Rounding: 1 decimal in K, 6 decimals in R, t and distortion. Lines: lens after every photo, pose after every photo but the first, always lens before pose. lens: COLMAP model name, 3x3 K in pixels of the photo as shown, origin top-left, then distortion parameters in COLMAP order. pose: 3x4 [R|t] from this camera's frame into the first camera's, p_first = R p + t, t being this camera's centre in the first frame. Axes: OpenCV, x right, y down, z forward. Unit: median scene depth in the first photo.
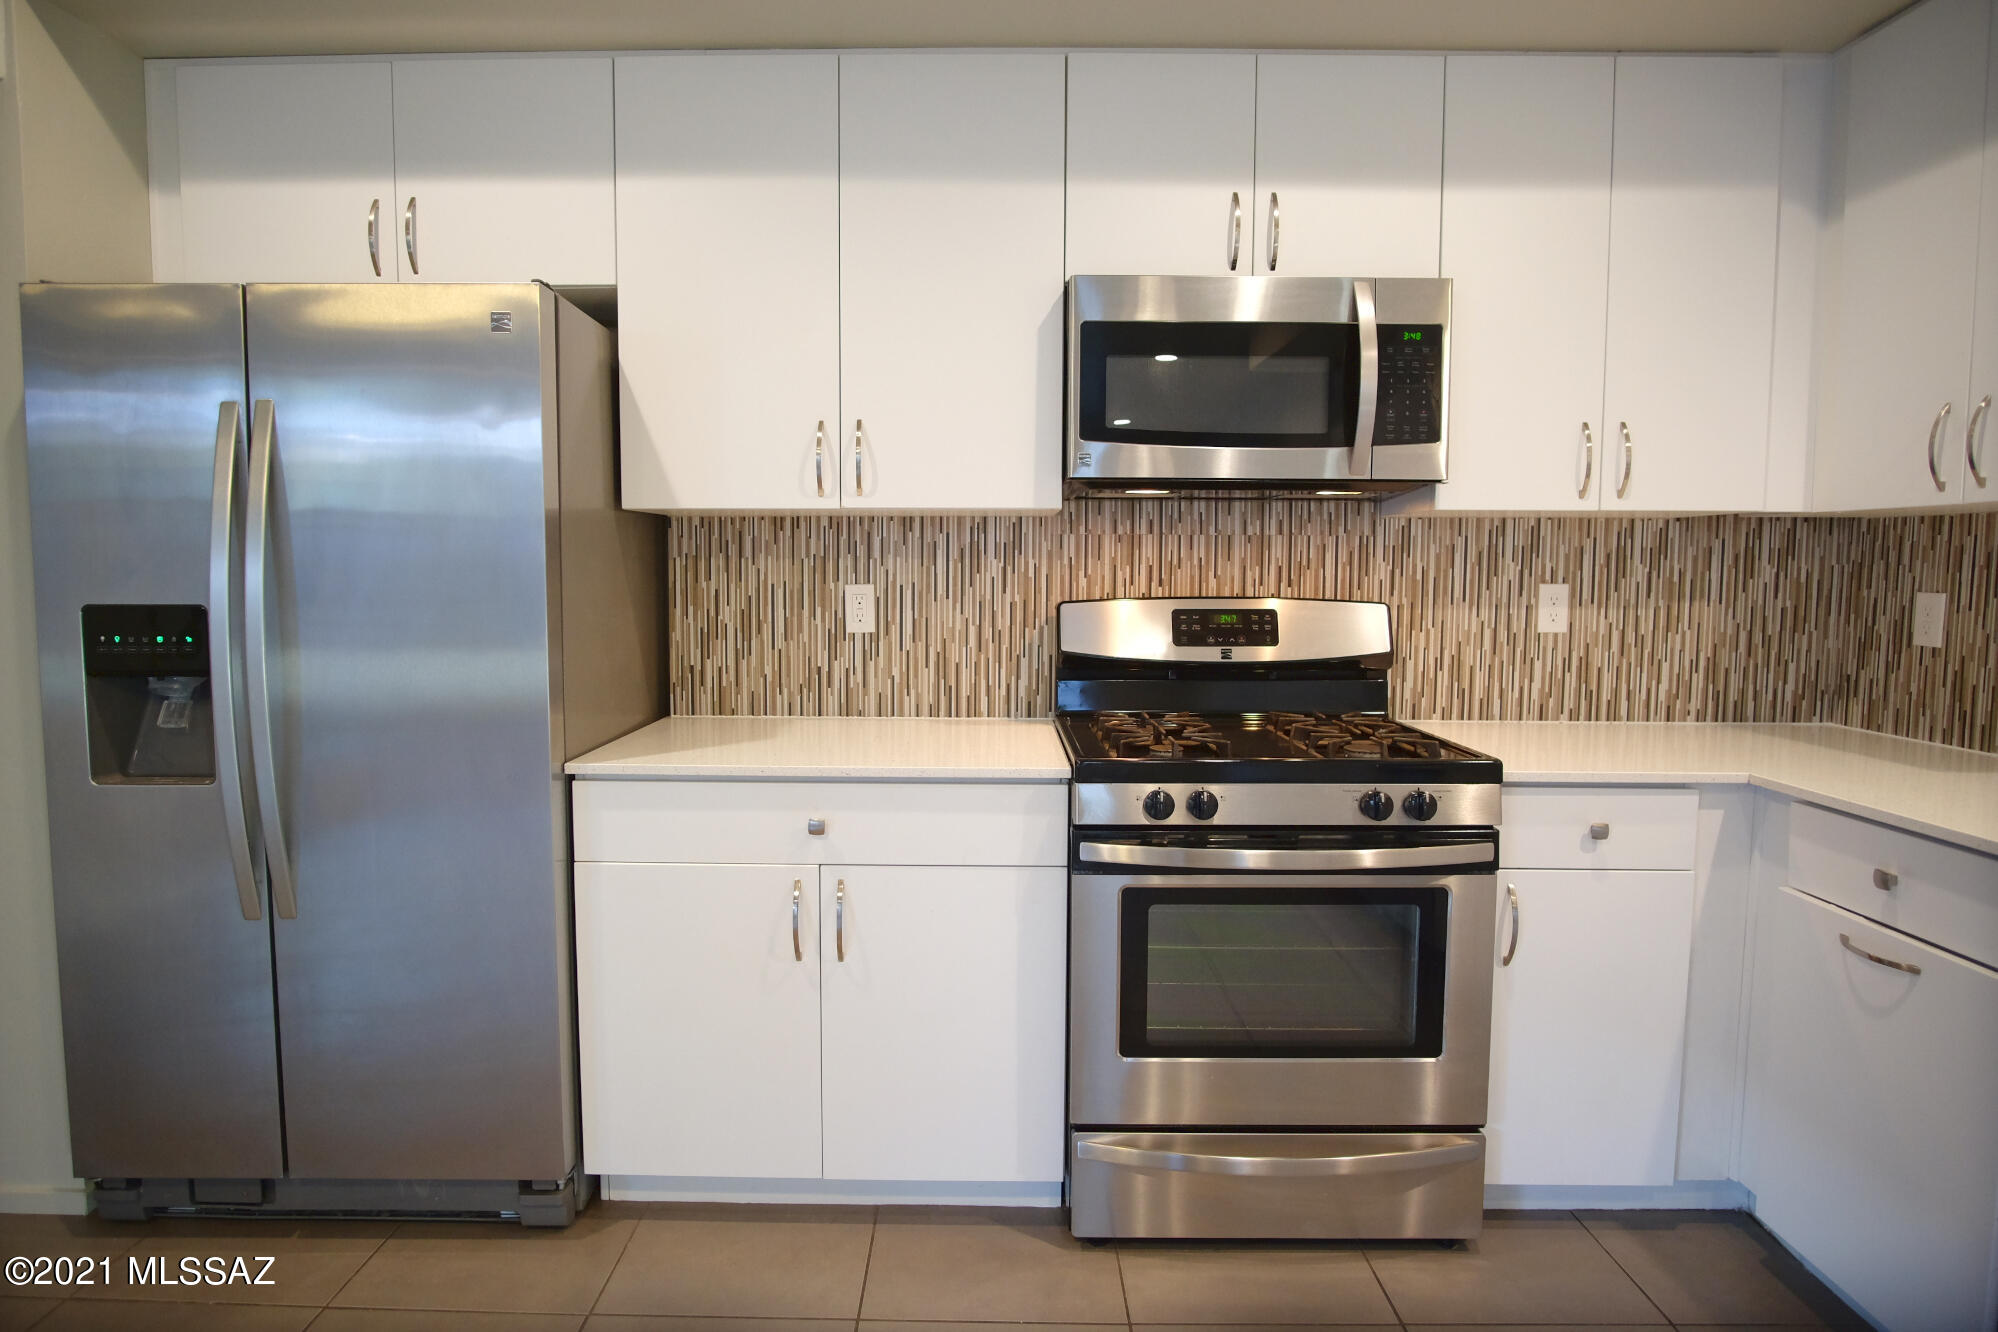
lens RADIAL K [[1070.5, 0, 1003.3], [0, 1070.5, 656.7], [0, 0, 1]] dist [-0.029042, 0.000553]
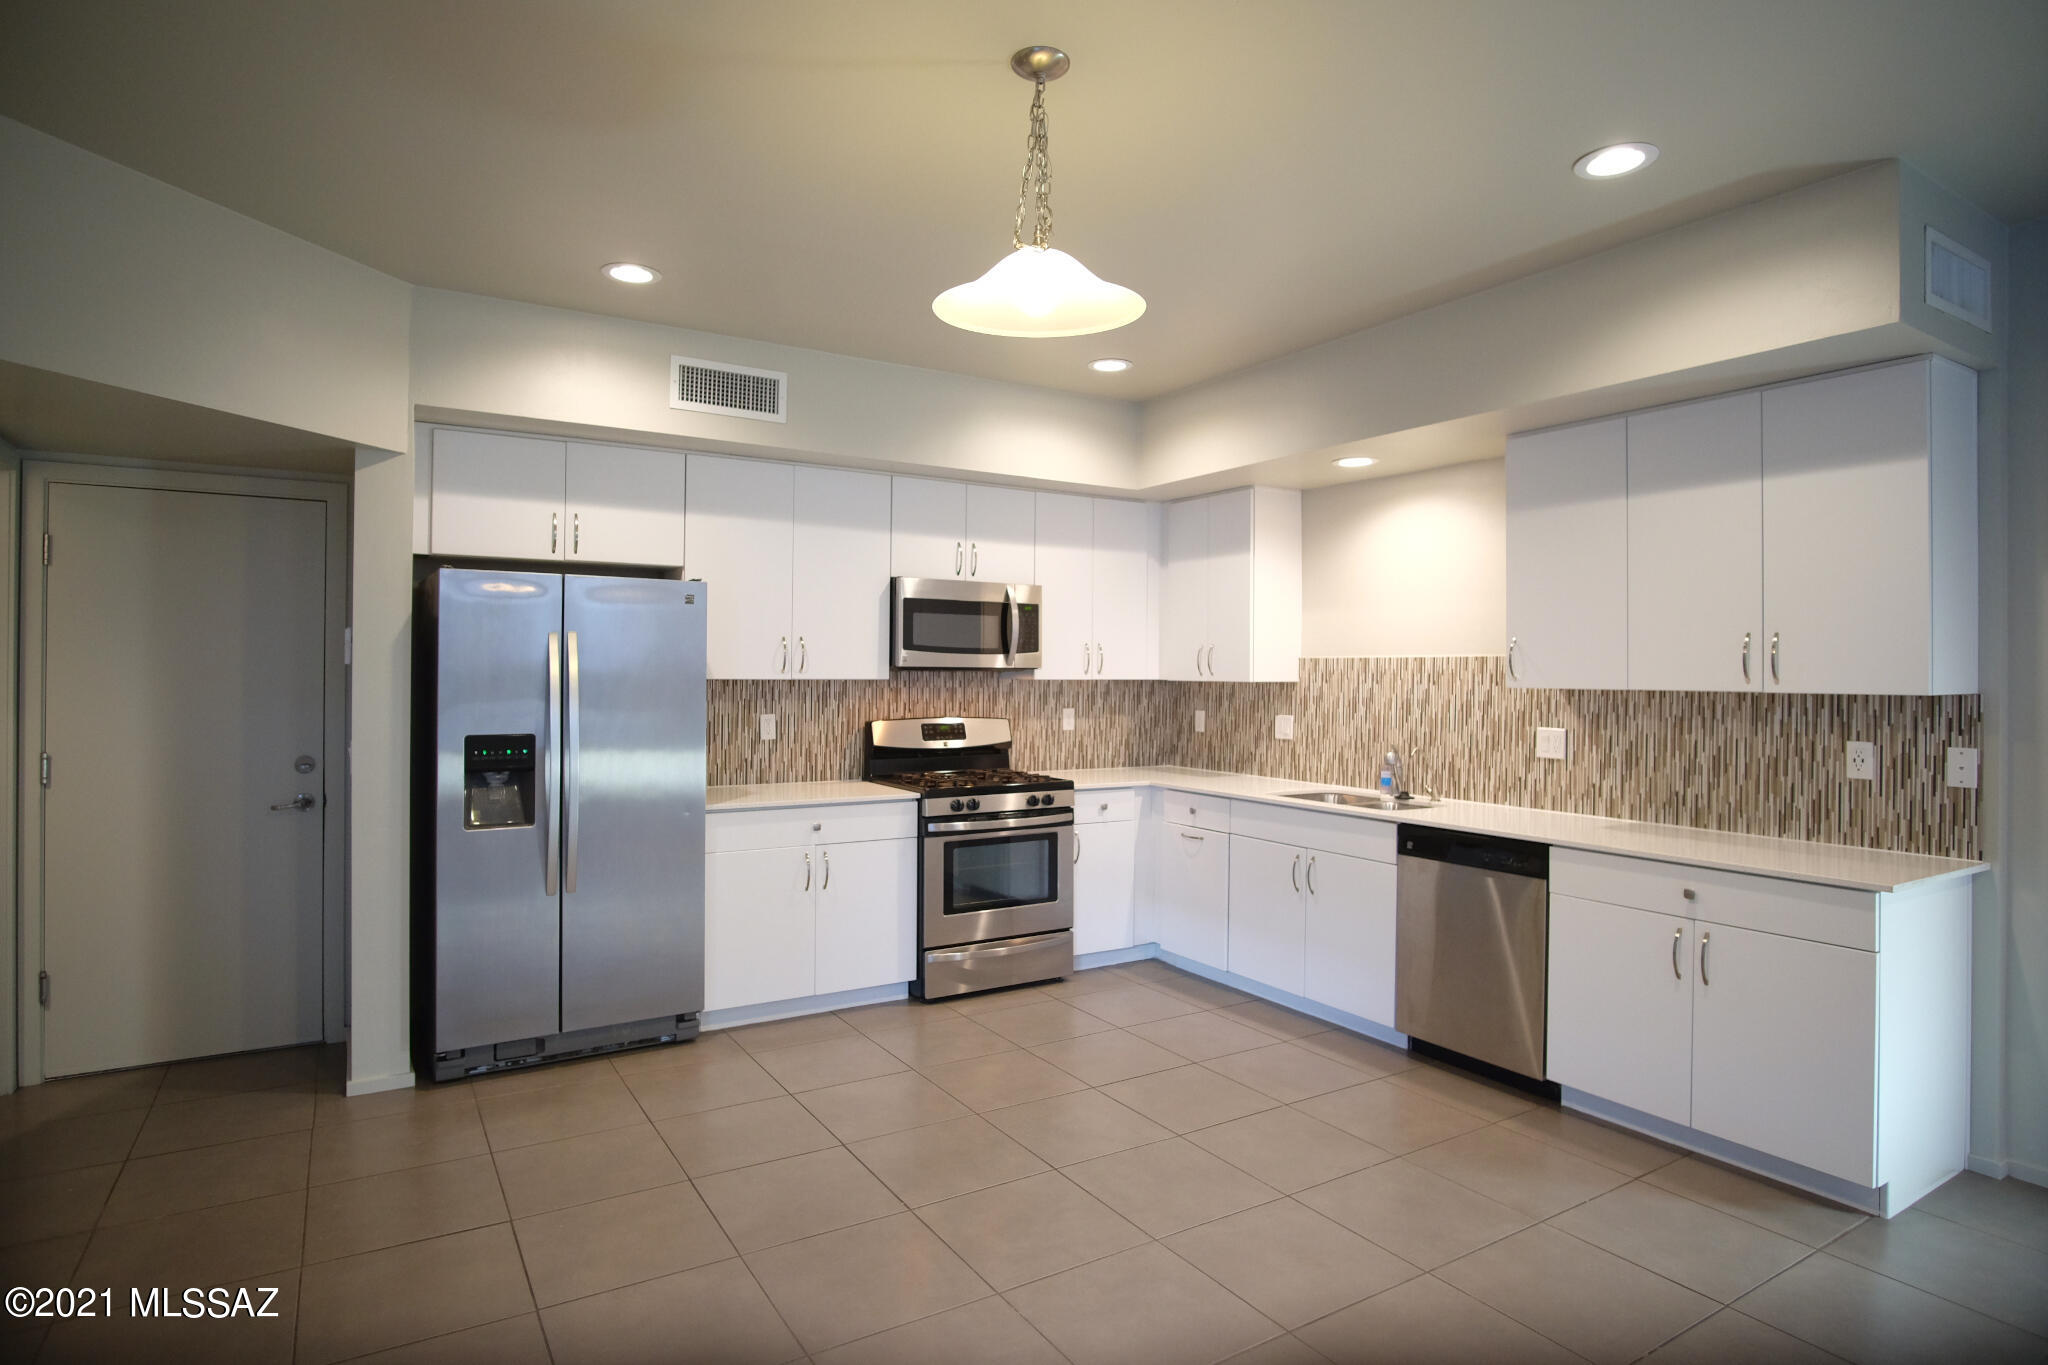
lens RADIAL K [[1097.3, 0, 1028.4], [0, 1097.3, 673.0], [0, 0, 1]] dist [-0.029042, 0.000553]
pose [[0.842177, 0.002562, 0.539195, -0.830766], [0.037467, 0.997294, -0.063259, 0.000527], [-0.537898, 0.073477, 0.839802, -0.939696]]
